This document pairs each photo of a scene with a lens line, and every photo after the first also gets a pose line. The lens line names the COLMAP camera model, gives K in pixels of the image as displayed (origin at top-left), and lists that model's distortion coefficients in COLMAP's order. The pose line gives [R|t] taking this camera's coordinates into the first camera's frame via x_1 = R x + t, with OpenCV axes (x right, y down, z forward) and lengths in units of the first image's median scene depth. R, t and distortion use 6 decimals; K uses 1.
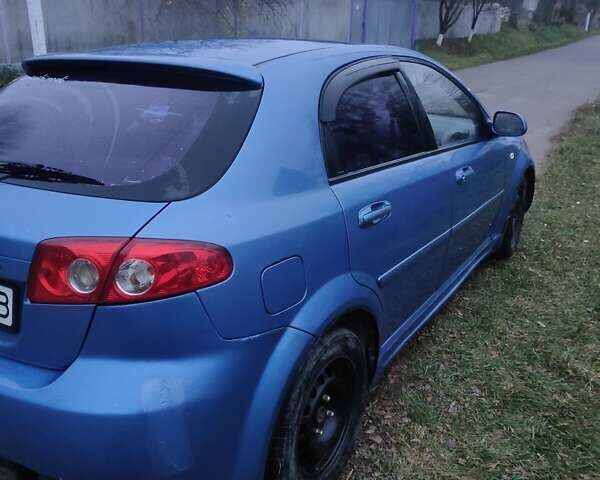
lens RADIAL K [[617.3, 0, 296.5], [0, 617.3, 242.3], [0, 0, 1]] dist [0.051286, -0.029507]
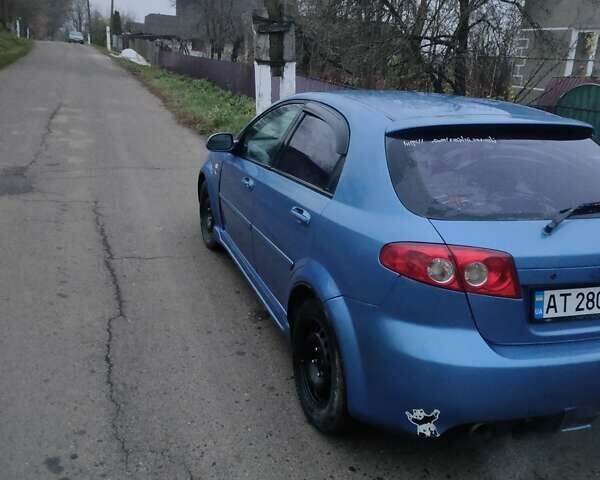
lens RADIAL K [[617.3, 0, 296.5], [0, 617.3, 242.3], [0, 0, 1]] dist [0.051286, -0.029507]
pose [[0.627149, -0.193087, 0.754587, -0.152547], [0.195250, 0.976826, 0.087679, -0.022914], [-0.754030, 0.092345, 0.650316, 0.046199]]
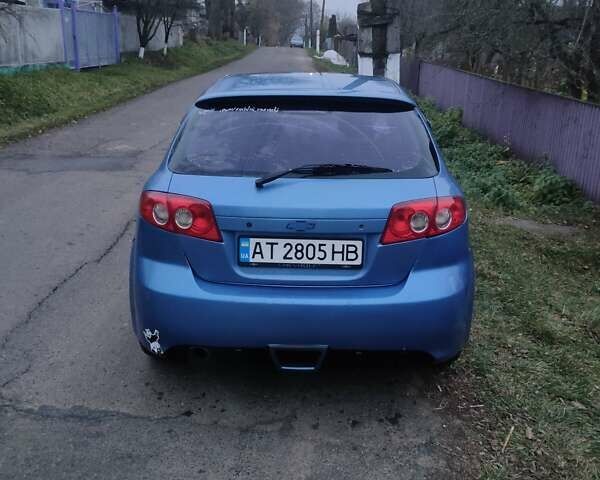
lens RADIAL K [[617.3, 0, 296.5], [0, 617.3, 242.3], [0, 0, 1]] dist [0.051286, -0.029507]
pose [[0.861661, -0.143802, 0.486683, -0.100454], [0.149957, 0.988336, 0.026531, 0.000805], [-0.484822, 0.050121, 0.873175, -0.022804]]
